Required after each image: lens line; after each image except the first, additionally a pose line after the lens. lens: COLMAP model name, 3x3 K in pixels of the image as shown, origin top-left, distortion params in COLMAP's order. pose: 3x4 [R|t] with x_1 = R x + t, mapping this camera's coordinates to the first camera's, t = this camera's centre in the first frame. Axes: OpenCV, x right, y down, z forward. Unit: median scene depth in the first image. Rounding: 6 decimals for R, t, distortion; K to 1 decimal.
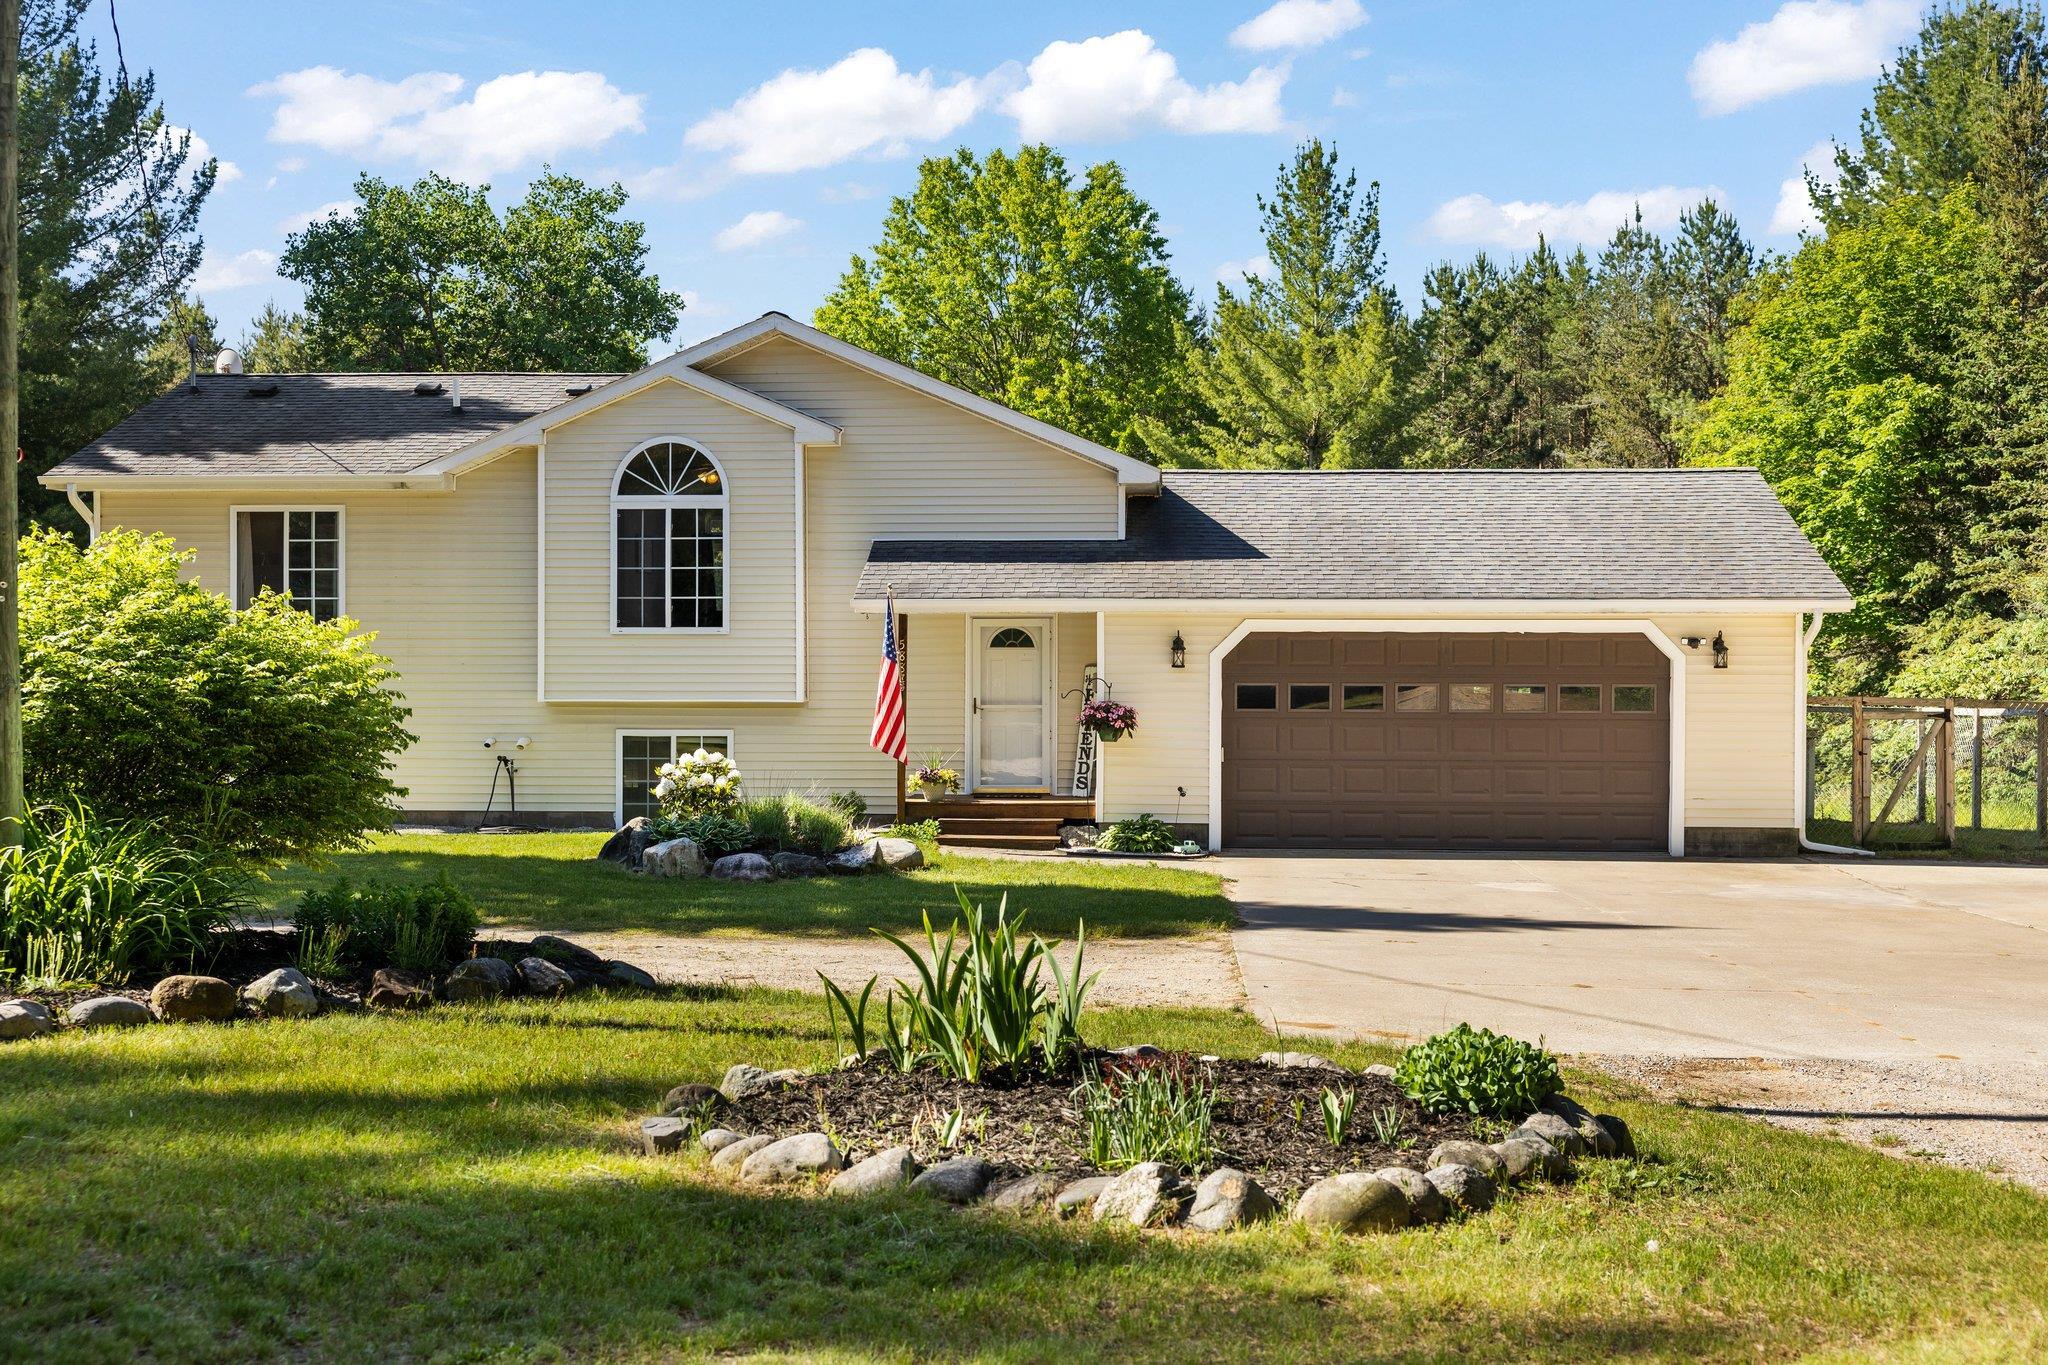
lens RADIAL K [[2324.2, 0, 1014.7], [0, 2324.2, 677.6], [0, 0, 1]] dist [-0.004922, 0.000000]
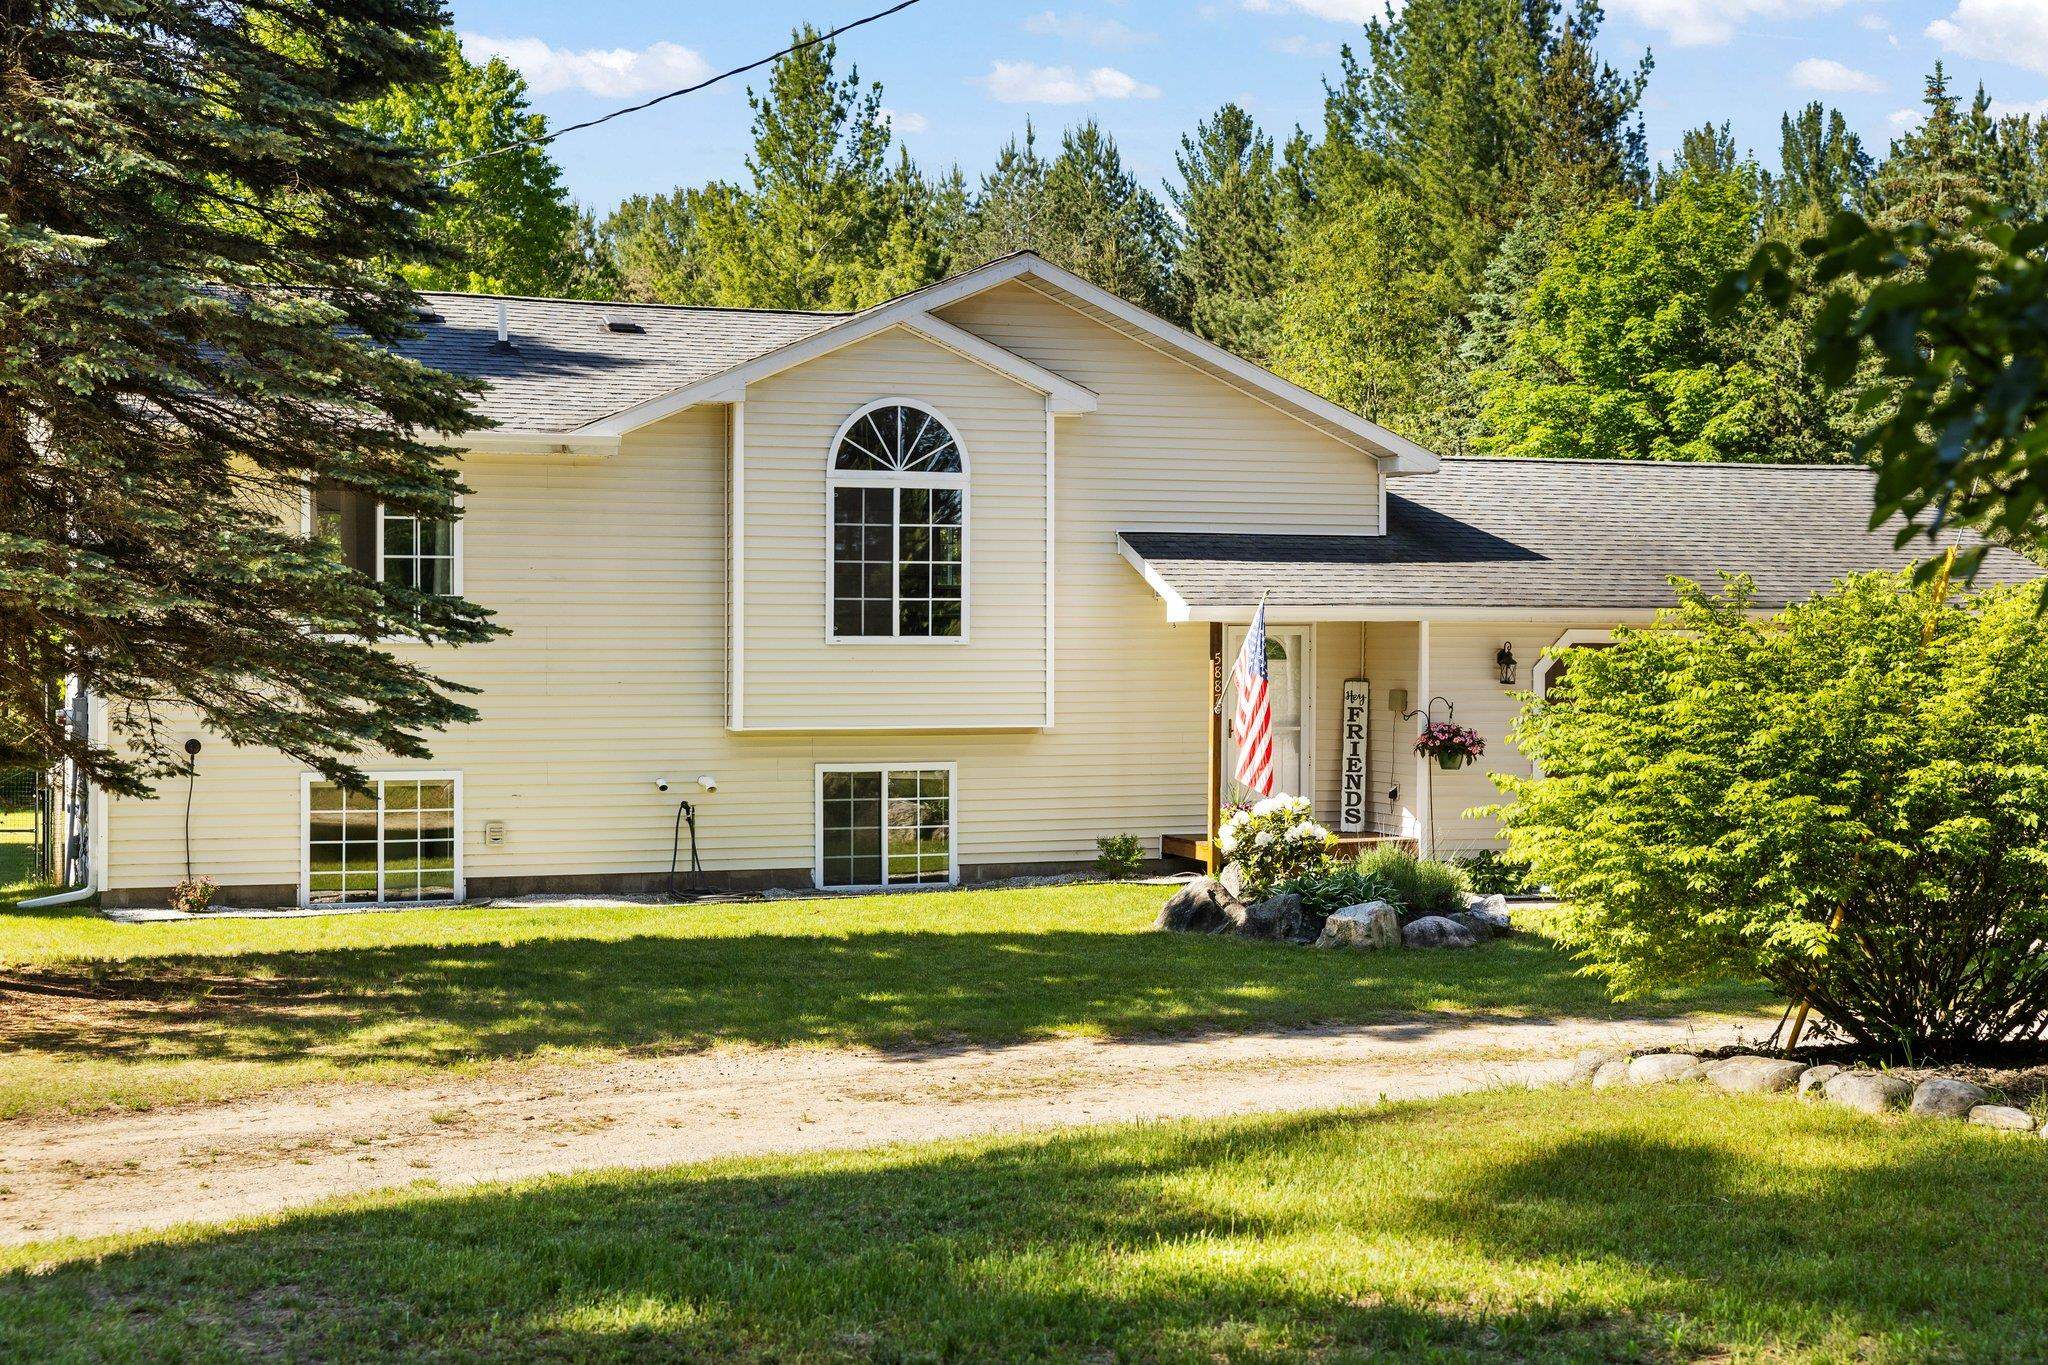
lens RADIAL K [[2832.5, 0, 1026.9], [0, 2832.5, 693.3], [0, 0, 1]] dist [-0.014127, 0.000000]
pose [[0.903432, -0.009167, 0.428633, -0.527217], [0.002708, 0.999873, 0.015676, -0.017164], [-0.428723, -0.013001, 0.903343, 0.098696]]
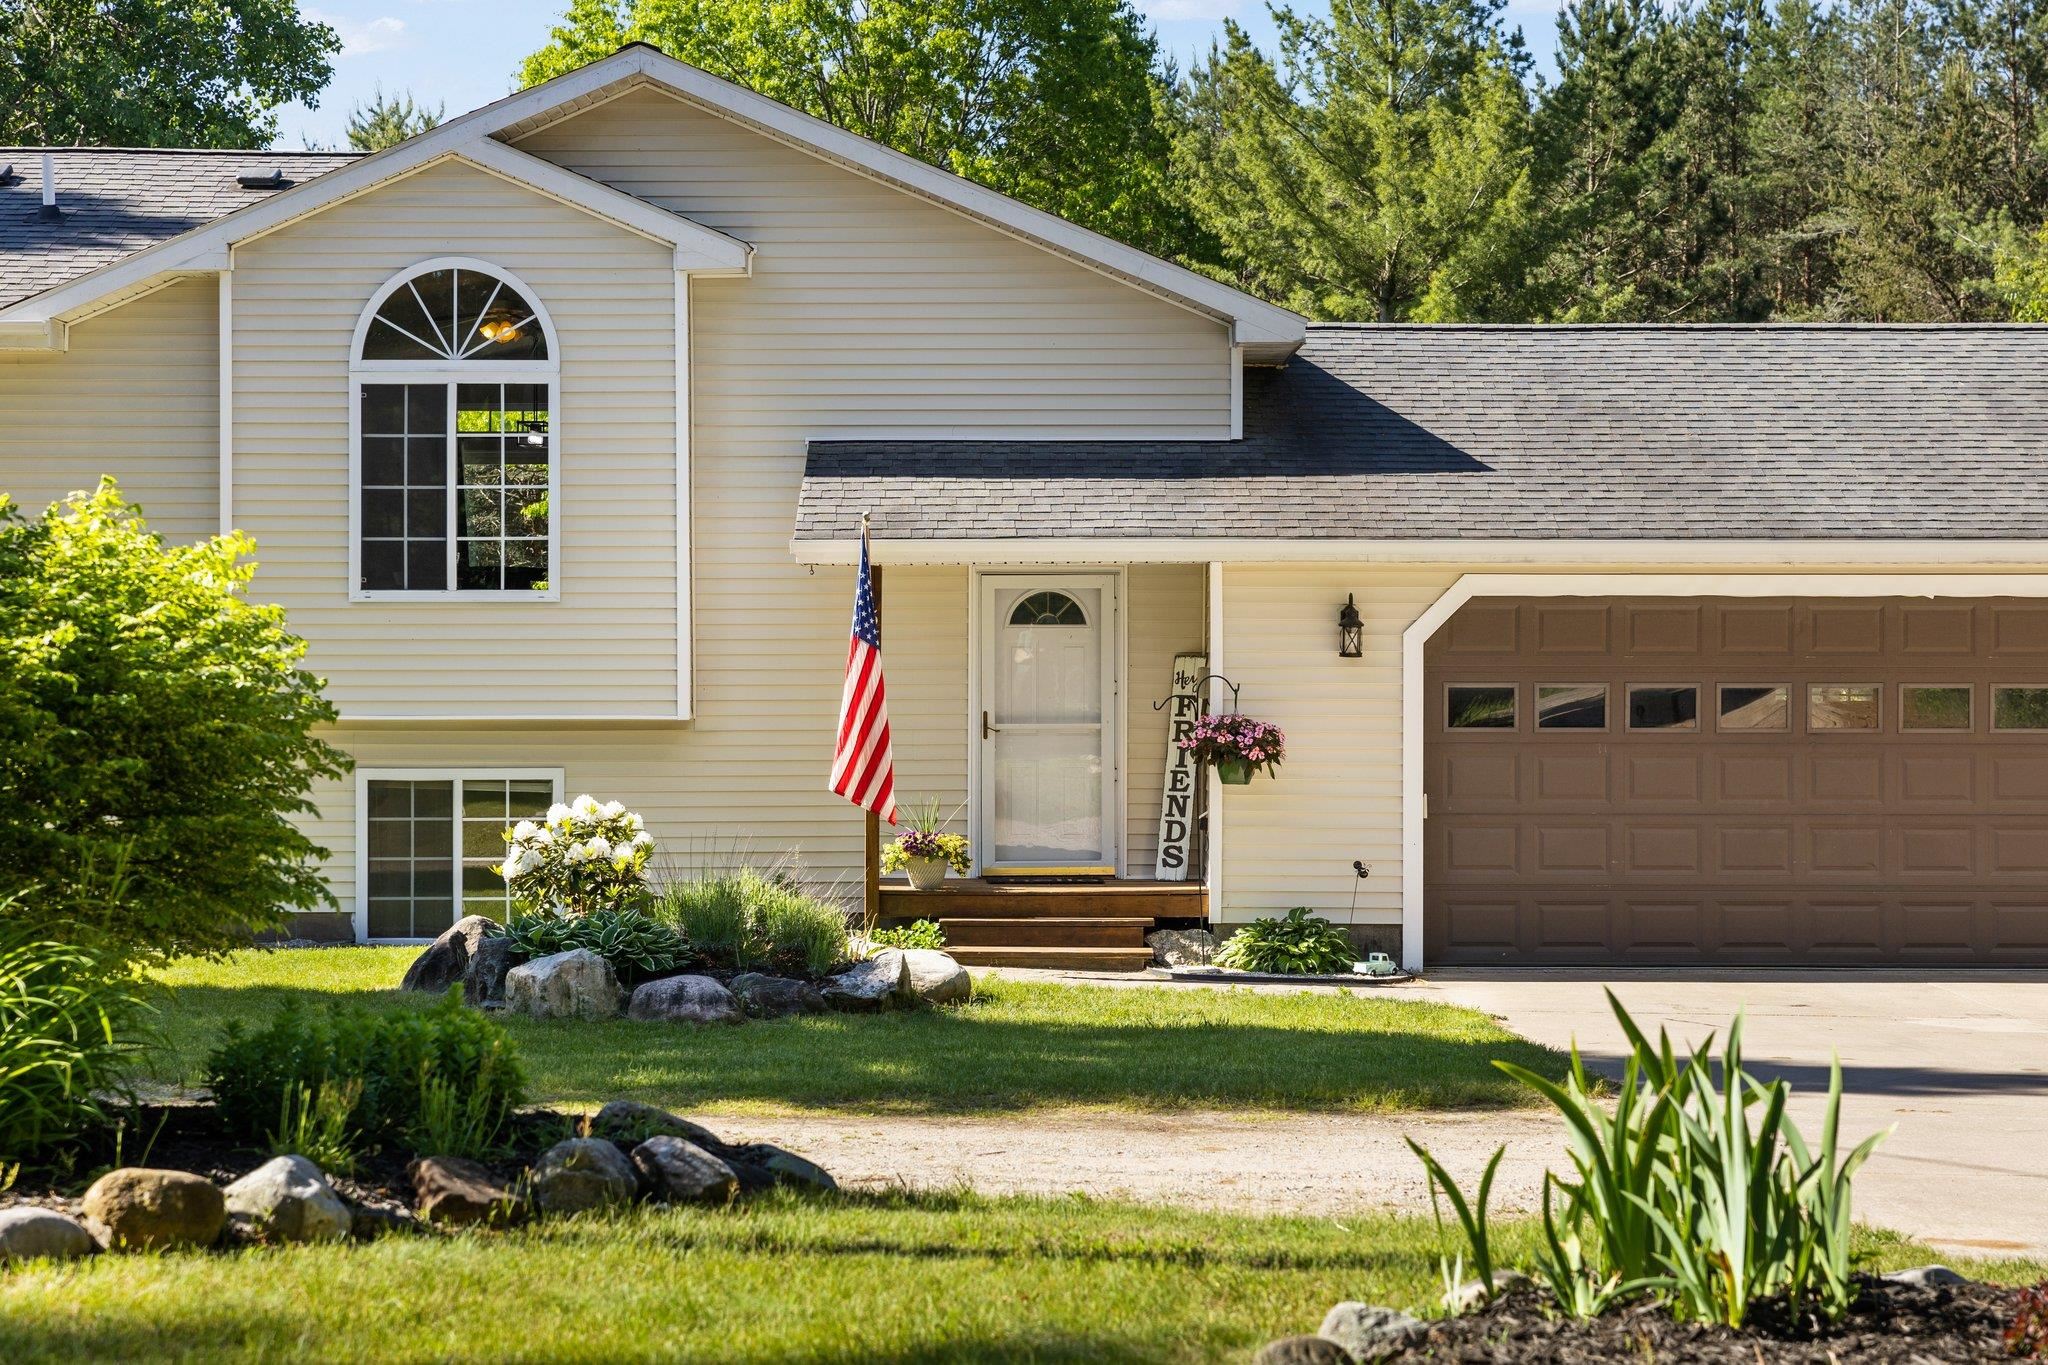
lens RADIAL K [[3940.0, 0, 1027.9], [0, 3940.0, 675.4], [0, 0, 1]] dist [0.041051, 0.000000]
pose [[0.997364, -0.002059, 0.072535, -0.077861], [0.002577, 0.999972, -0.007039, 0.006642], [-0.072519, 0.007207, 0.997341, 0.018018]]
